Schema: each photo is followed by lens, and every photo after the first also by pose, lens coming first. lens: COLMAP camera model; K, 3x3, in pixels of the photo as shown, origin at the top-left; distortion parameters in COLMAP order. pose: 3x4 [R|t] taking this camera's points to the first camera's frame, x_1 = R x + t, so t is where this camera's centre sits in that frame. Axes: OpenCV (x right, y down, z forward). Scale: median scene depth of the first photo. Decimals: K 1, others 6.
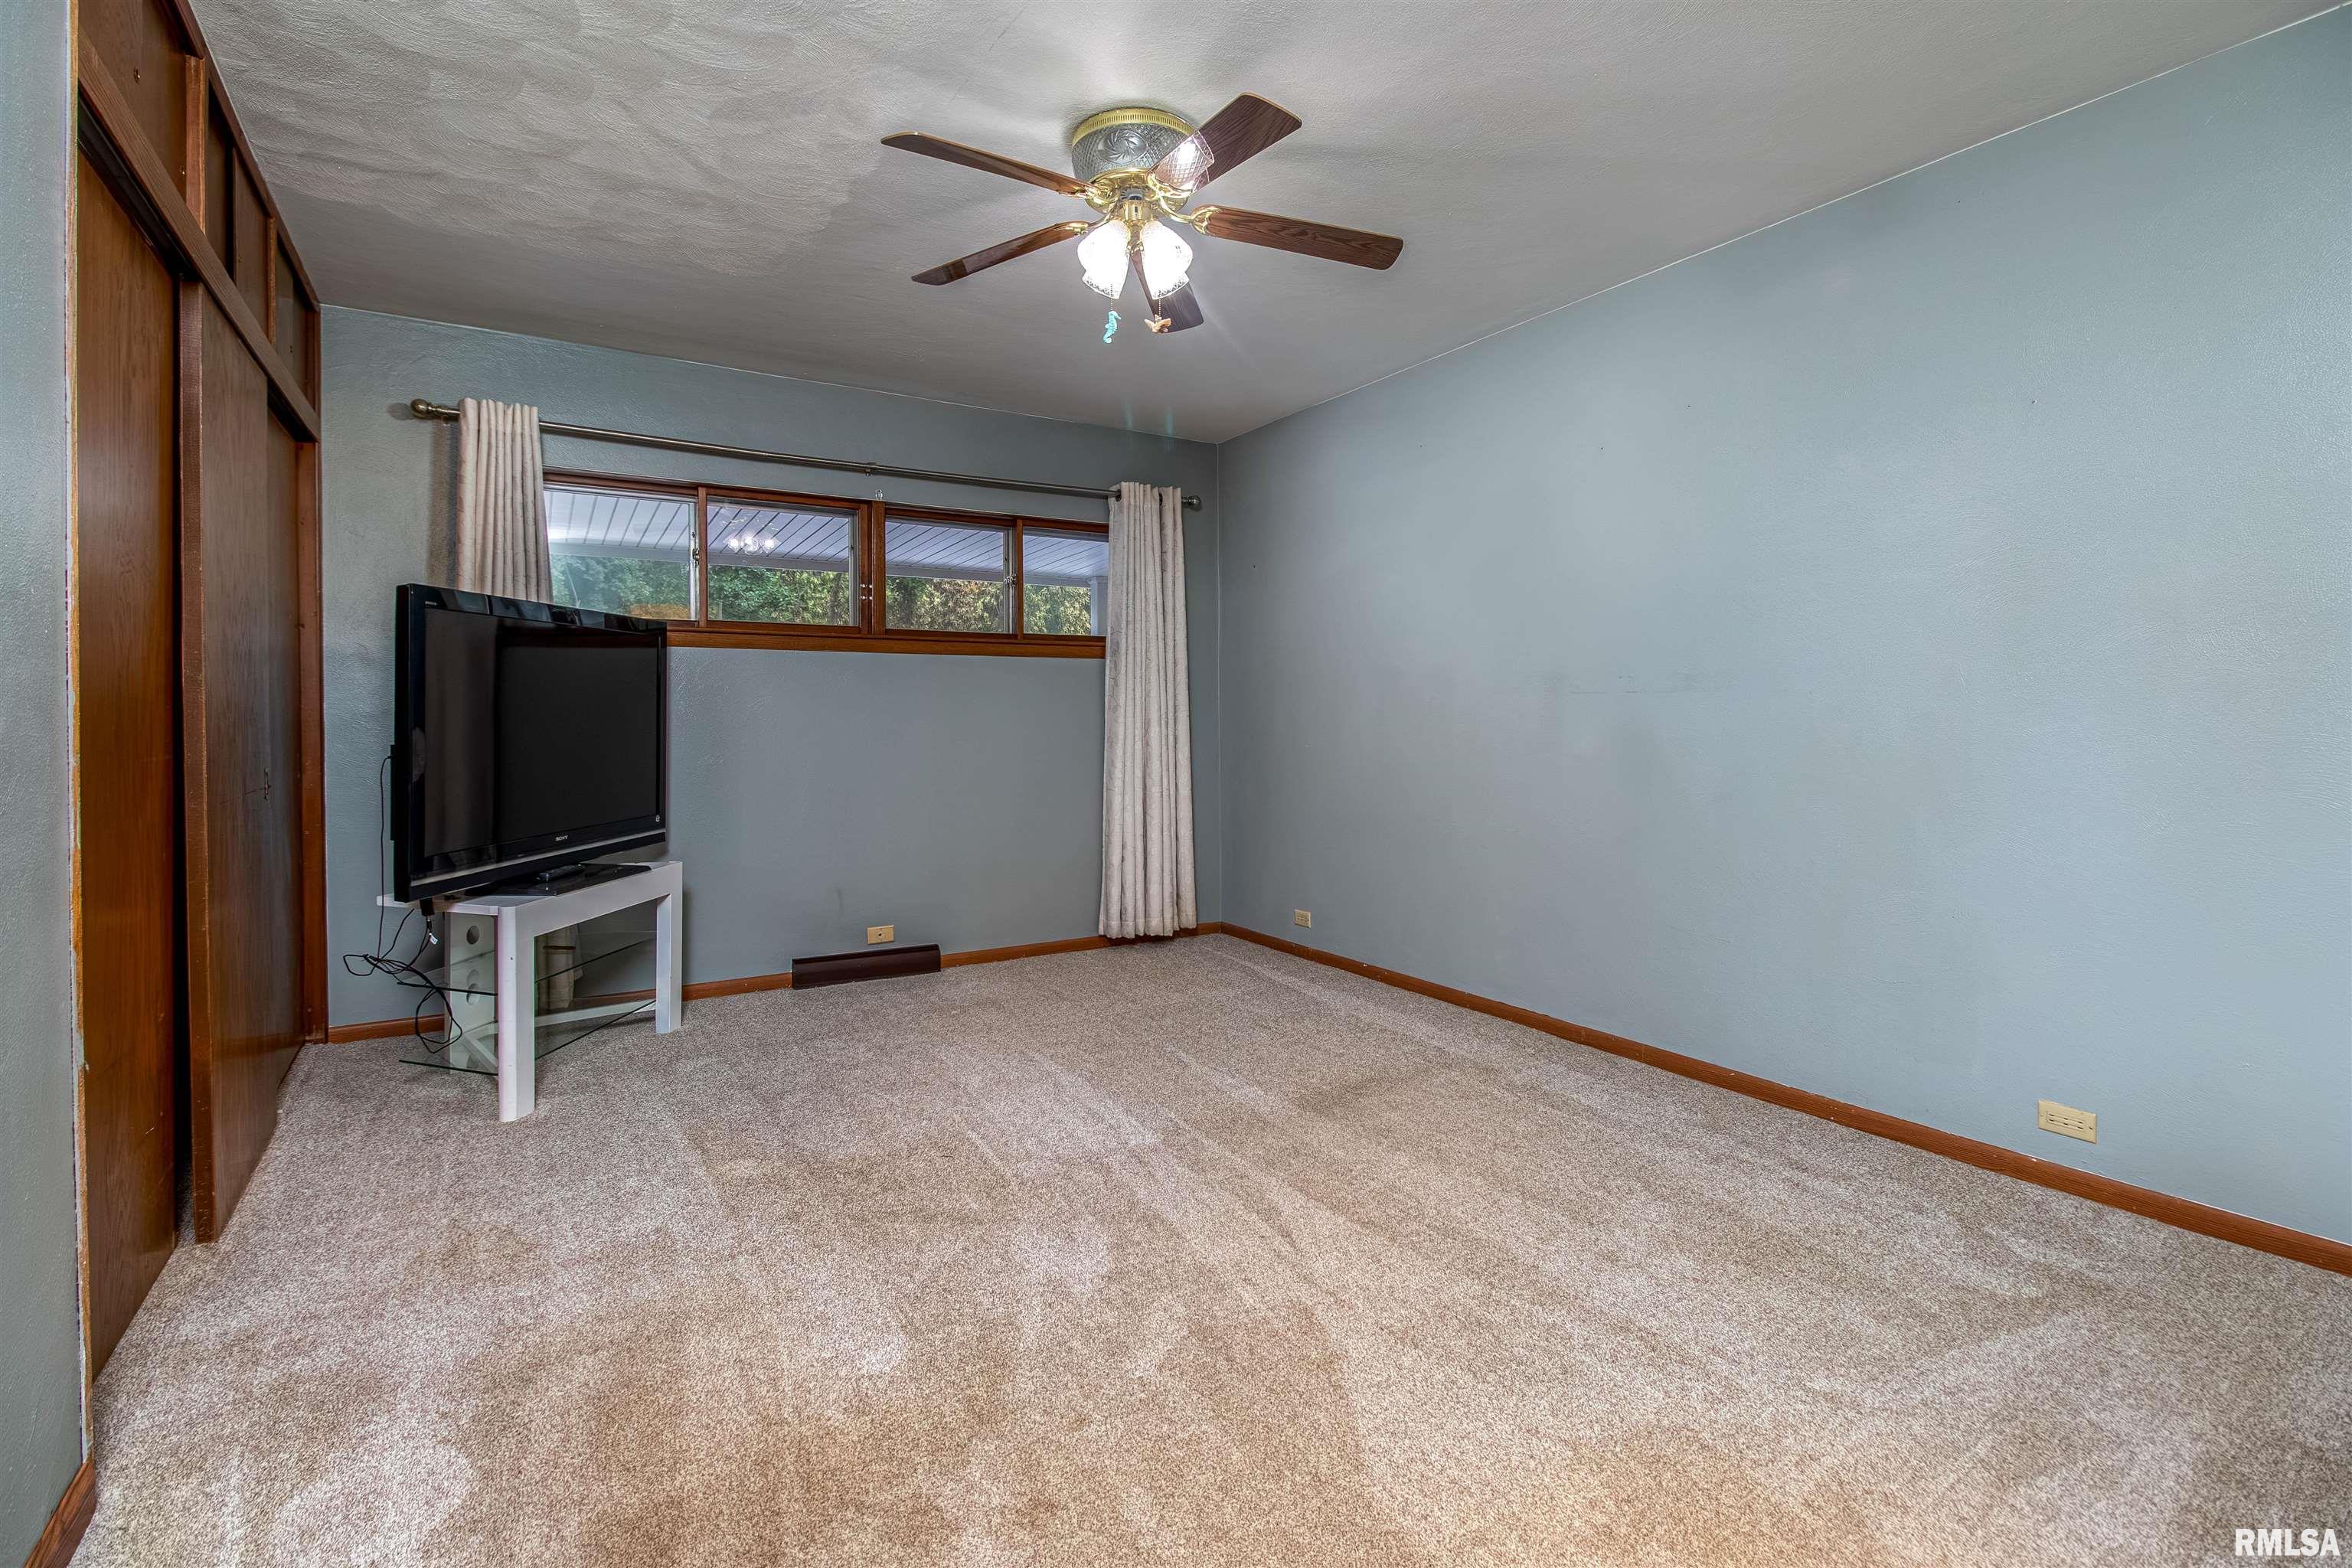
lens RADIAL K [[1104.3, 0, 1165.9], [0, 1104.3, 712.8], [0, 0, 1]] dist [-0.001267, -0.000723]
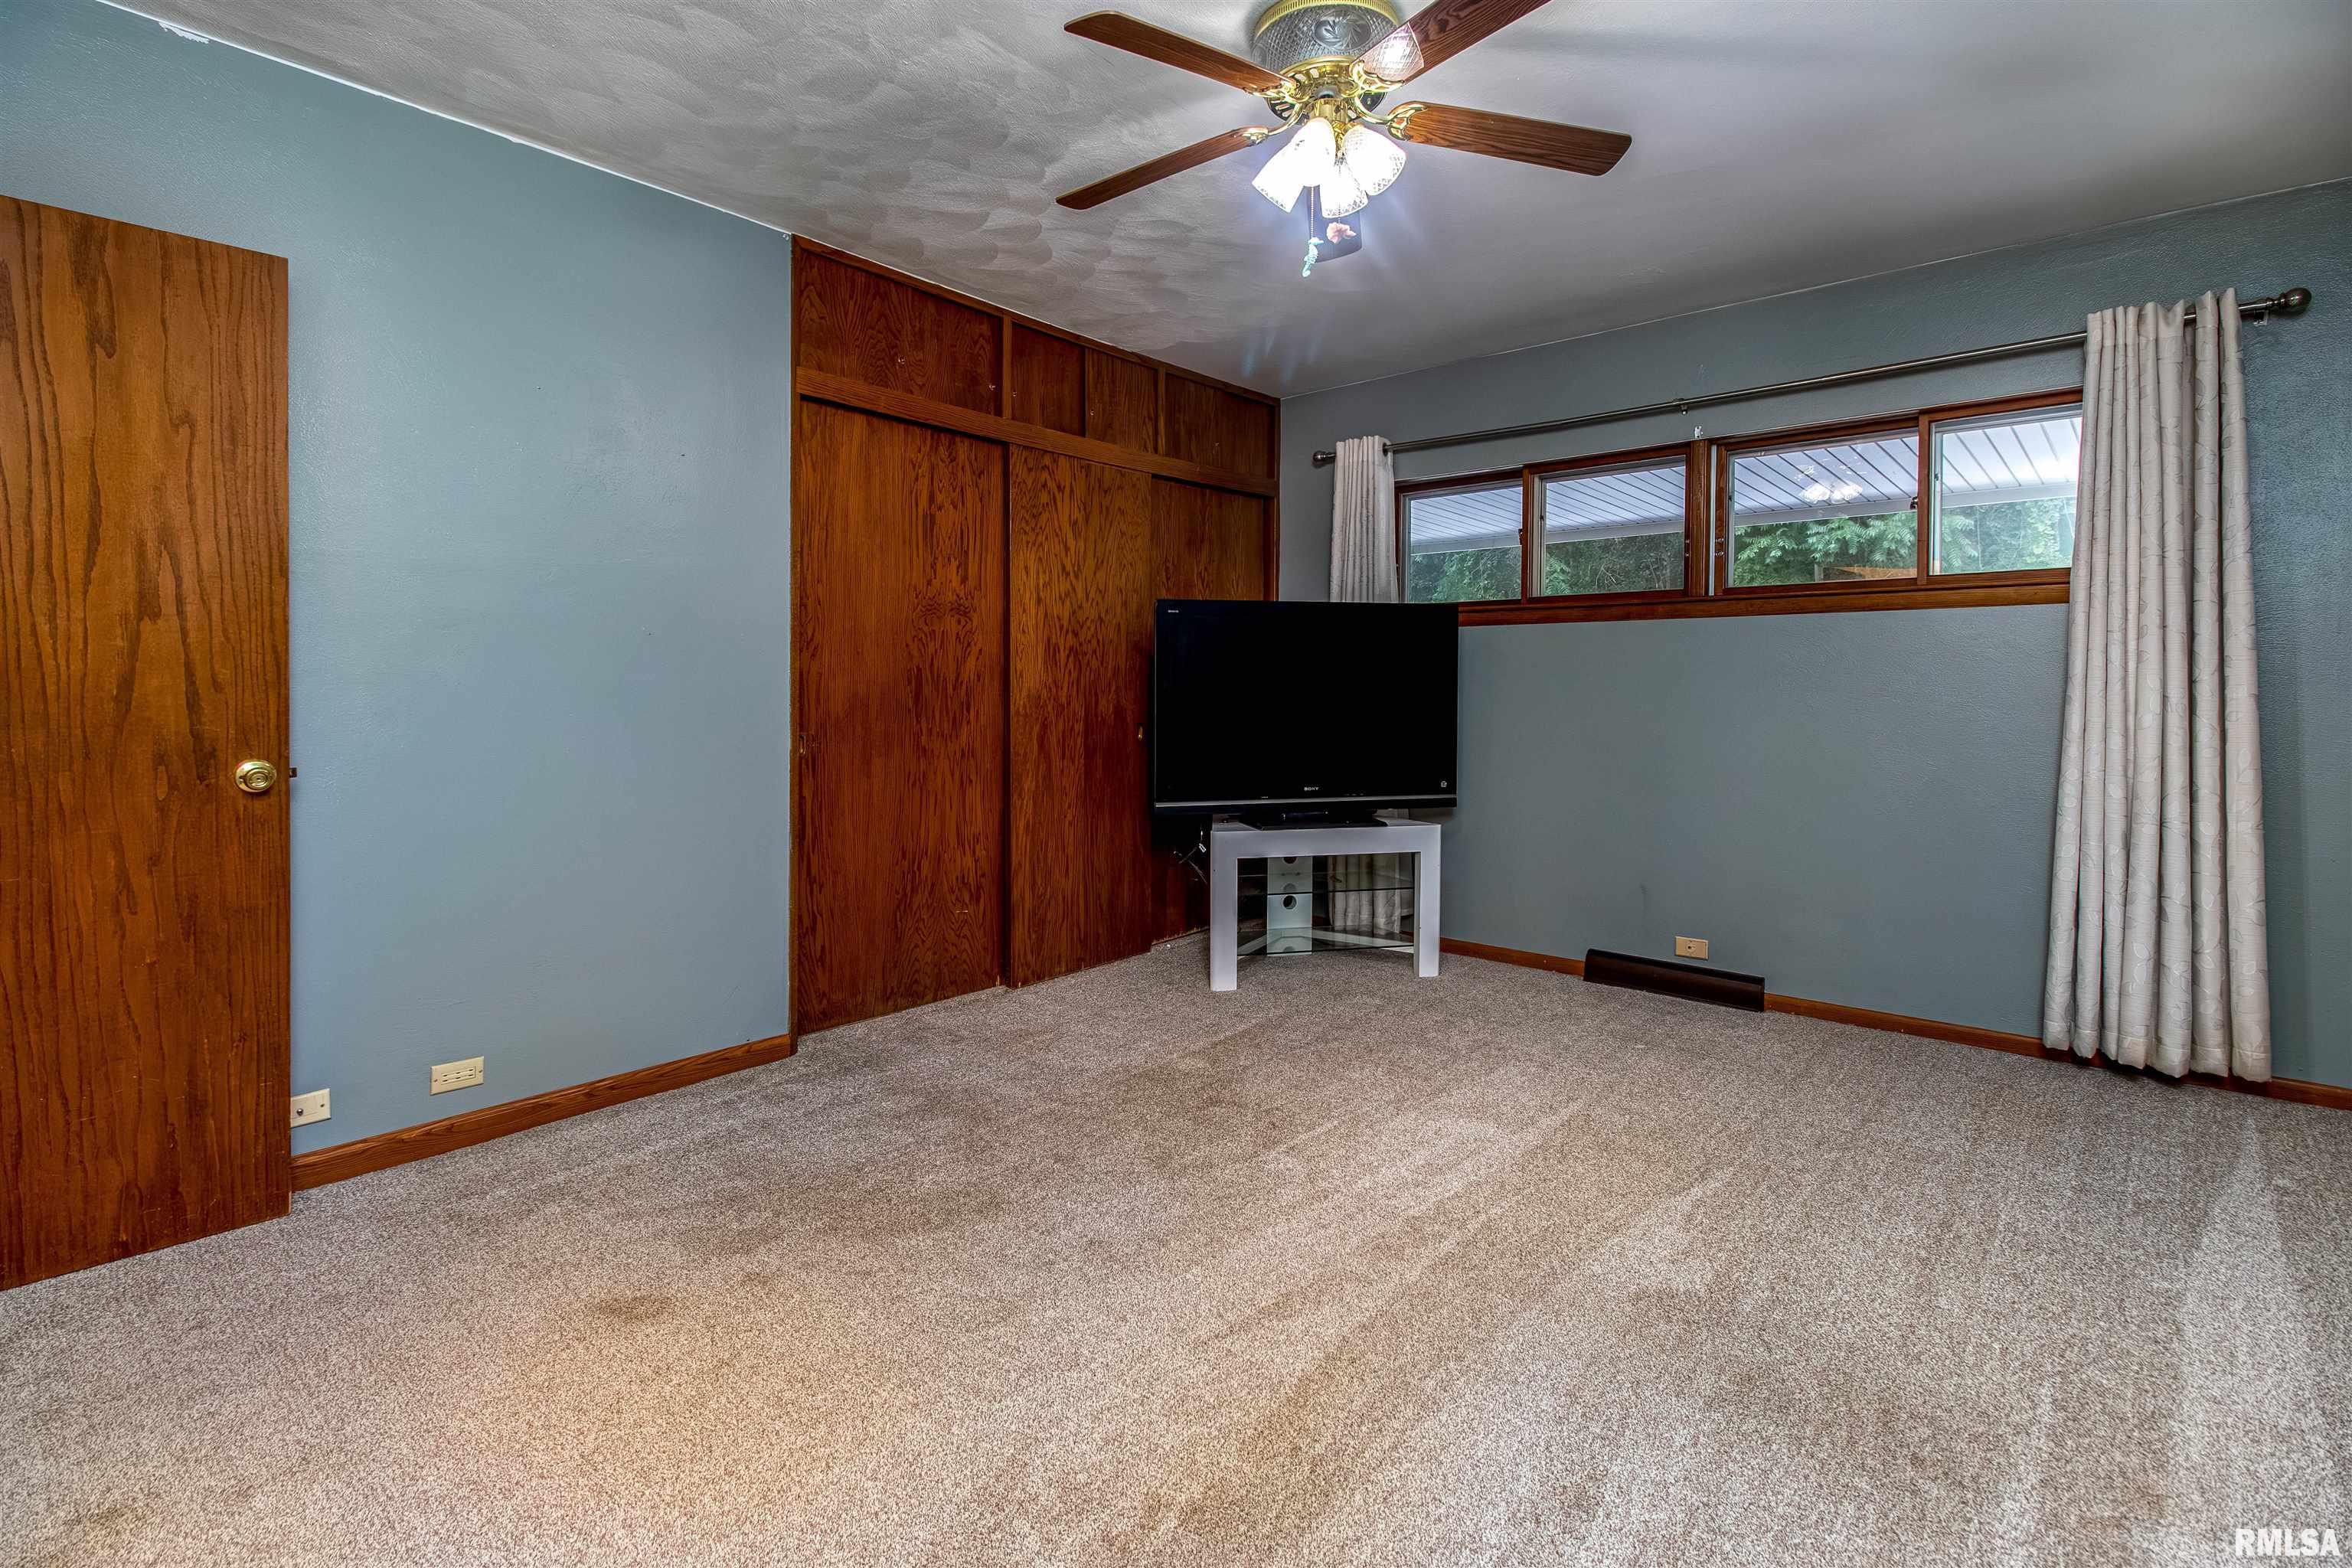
lens RADIAL K [[1104.3, 0, 1165.9], [0, 1104.3, 712.8], [0, 0, 1]] dist [-0.001267, -0.000723]
pose [[0.286059, 0.028162, -0.957798, 0.505494], [-0.000285, 0.999570, 0.029305, -0.007623], [0.958212, -0.008110, 0.285944, 0.416139]]
